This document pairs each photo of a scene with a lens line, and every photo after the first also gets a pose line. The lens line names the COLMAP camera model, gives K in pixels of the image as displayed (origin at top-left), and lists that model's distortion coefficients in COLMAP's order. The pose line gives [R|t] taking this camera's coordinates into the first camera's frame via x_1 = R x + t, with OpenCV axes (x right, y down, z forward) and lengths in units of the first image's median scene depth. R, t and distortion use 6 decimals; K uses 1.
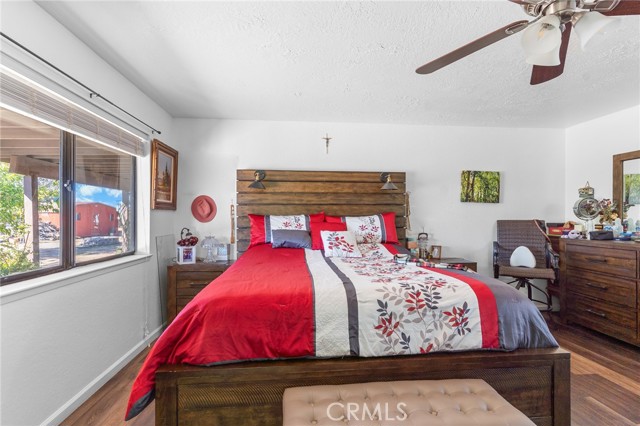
lens RADIAL K [[309.3, 0, 318.1], [0, 309.3, 216.9], [0, 0, 1]] dist [-0.001972, 0.002210]
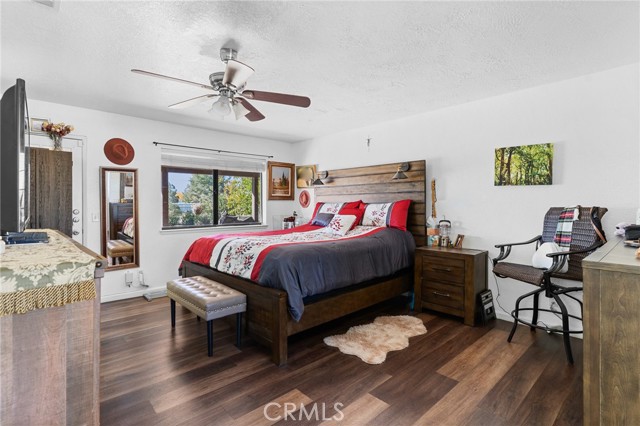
lens RADIAL K [[309.3, 0, 314.3], [0, 309.3, 206.9], [0, 0, 1]] dist [-0.001972, 0.002210]
pose [[0.609672, 0.003403, -0.792647, 0.905324], [0.003830, 0.999966, 0.007239, 0.002052], [0.792645, -0.007449, 0.609638, 0.095368]]
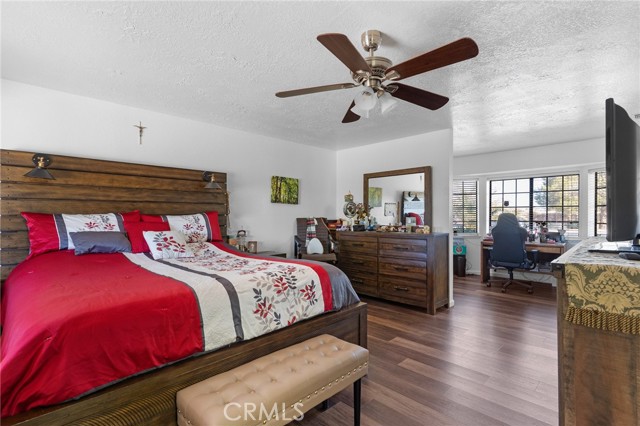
lens RADIAL K [[309.3, 0, 323.8], [0, 309.3, 216.4], [0, 0, 1]] dist [-0.001972, 0.002210]
pose [[0.764057, -0.003709, 0.645138, -0.149417], [0.001209, 0.999990, 0.004317, -0.001318], [-0.645148, -0.002518, 0.764054, -0.017645]]
